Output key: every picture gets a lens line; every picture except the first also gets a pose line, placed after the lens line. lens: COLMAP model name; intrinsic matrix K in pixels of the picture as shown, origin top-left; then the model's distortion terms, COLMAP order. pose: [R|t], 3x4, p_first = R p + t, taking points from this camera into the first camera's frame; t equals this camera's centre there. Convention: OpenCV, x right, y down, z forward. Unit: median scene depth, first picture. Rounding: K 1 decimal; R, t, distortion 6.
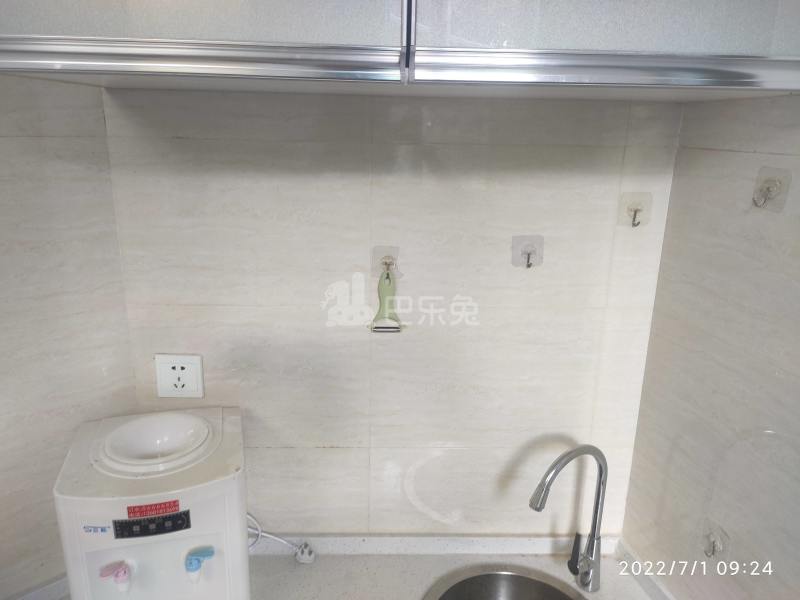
lens RADIAL K [[595.4, 0, 399.1], [0, 595.4, 299.5], [0, 0, 1]] dist [-0.007683, -0.002952]
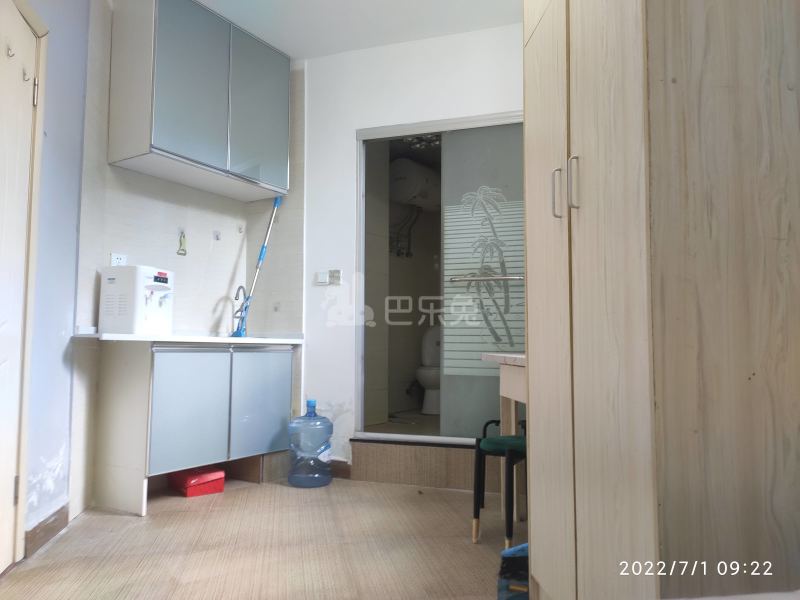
lens RADIAL K [[595.4, 0, 399.9], [0, 595.4, 299.8], [0, 0, 1]] dist [-0.007683, -0.002952]
pose [[0.577440, 0.043686, 0.815264, -1.920146], [0.219347, 0.953553, -0.206456, 1.192105], [-0.786416, 0.298041, 0.541037, -1.528267]]
